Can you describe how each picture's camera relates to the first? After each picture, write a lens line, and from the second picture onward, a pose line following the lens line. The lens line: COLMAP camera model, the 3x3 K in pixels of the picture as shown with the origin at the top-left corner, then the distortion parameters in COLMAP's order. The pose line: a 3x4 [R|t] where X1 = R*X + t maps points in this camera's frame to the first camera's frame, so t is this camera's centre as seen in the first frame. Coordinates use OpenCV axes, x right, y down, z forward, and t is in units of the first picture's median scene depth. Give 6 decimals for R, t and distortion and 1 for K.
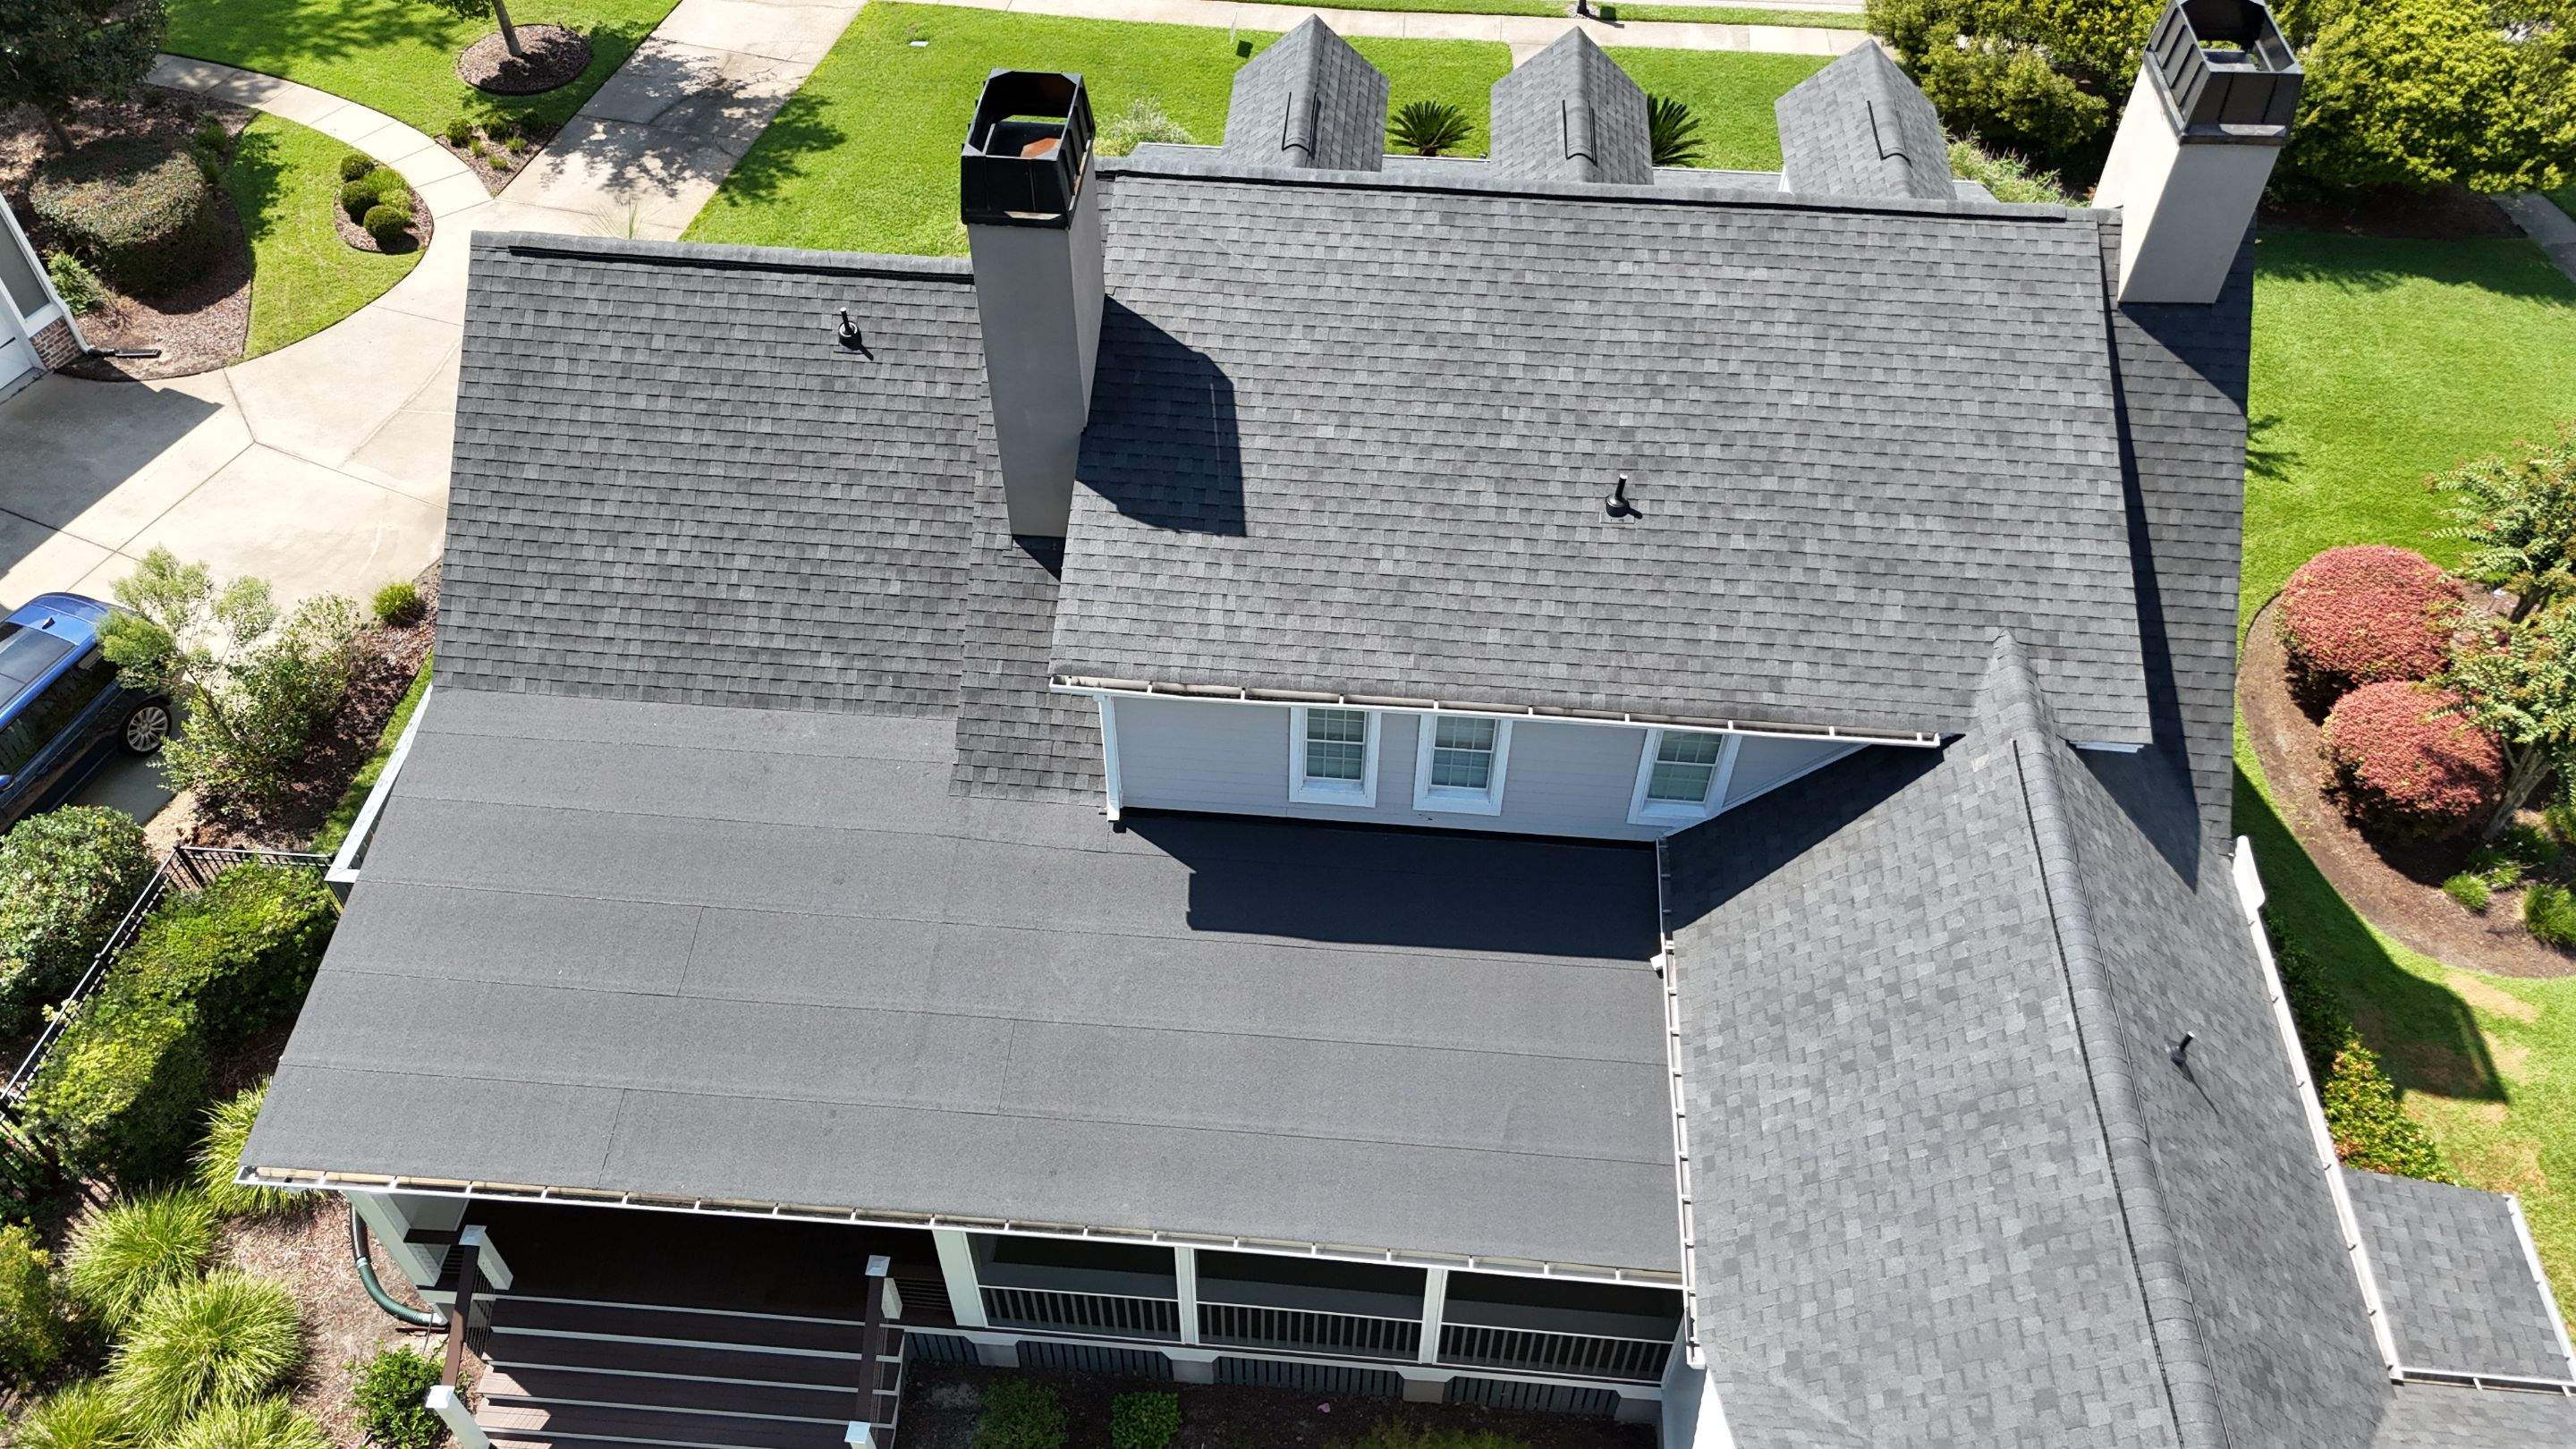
lens RADIAL K [[1894.3, 0, 1301.8], [0, 1894.3, 725.3], [0, 0, 1]] dist [0.070571, -0.067693]
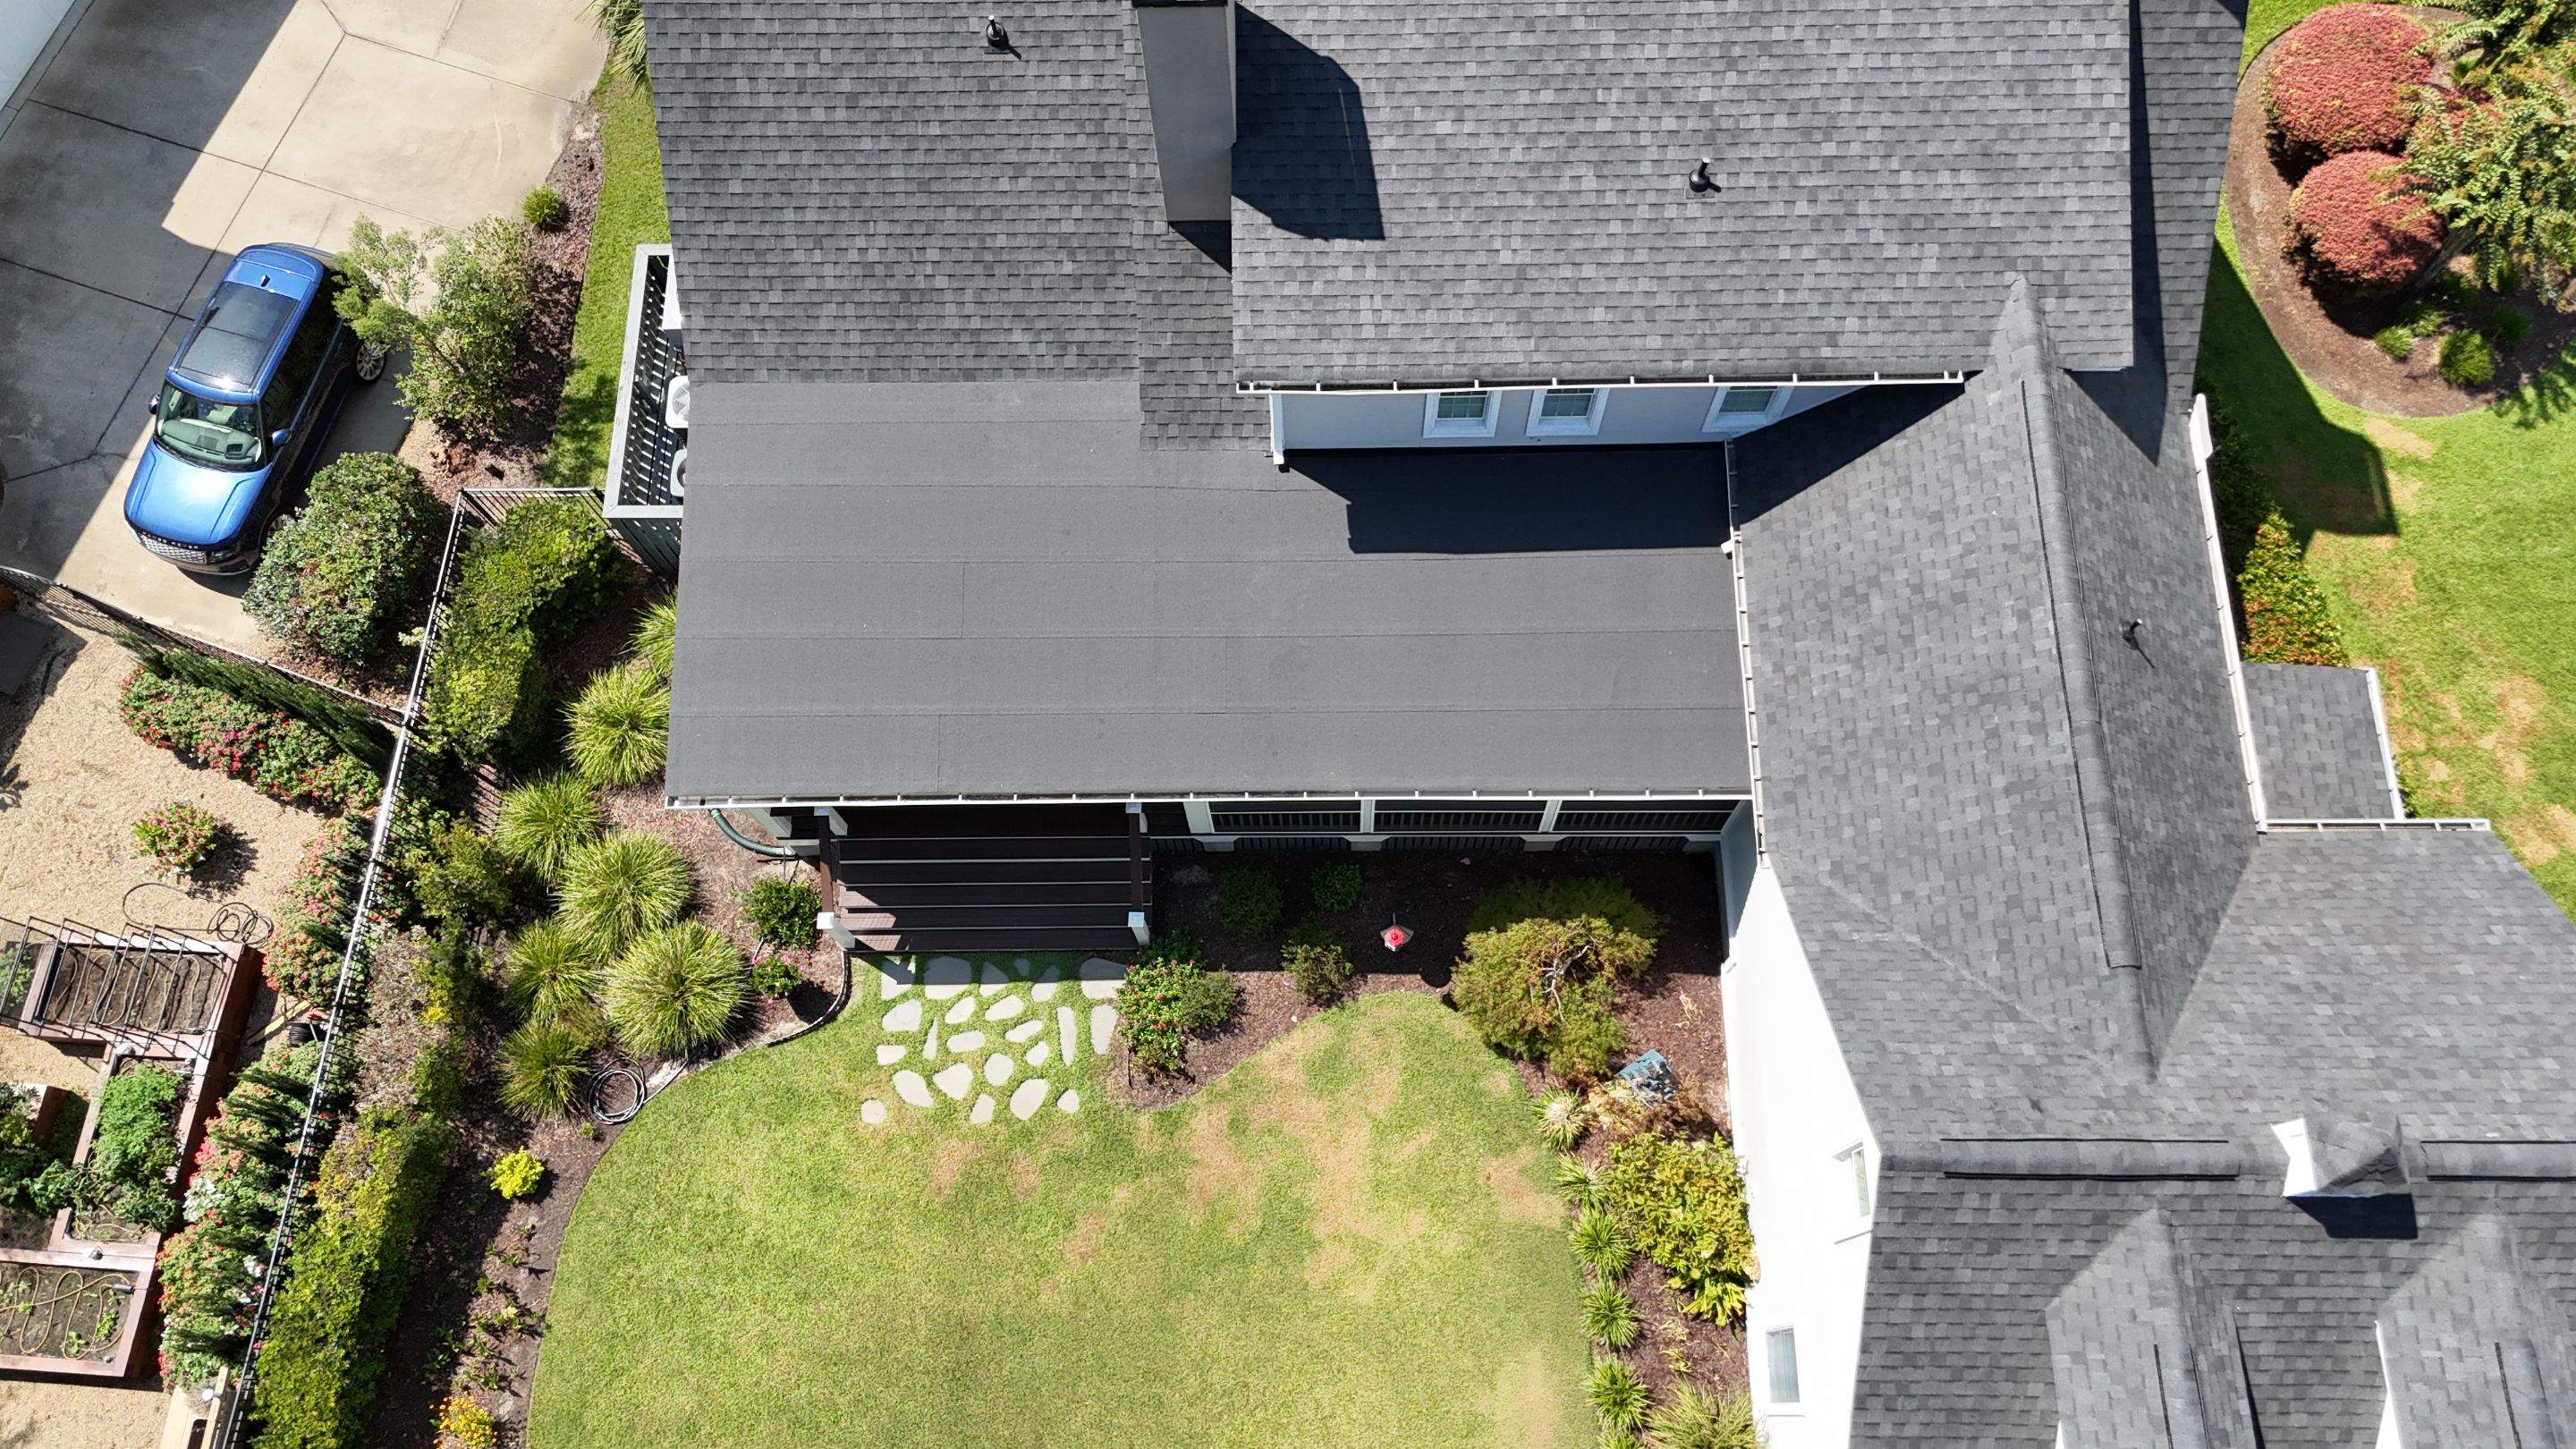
lens RADIAL K [[1904.1, 0, 1298.6], [0, 1904.1, 727.3], [0, 0, 1]] dist [0.063078, -0.064772]
pose [[0.996360, -0.085243, -0.001070, -0.096090], [0.079086, 0.919556, 0.384920, -0.252189], [-0.031828, -0.383603, 0.922949, -0.189596]]
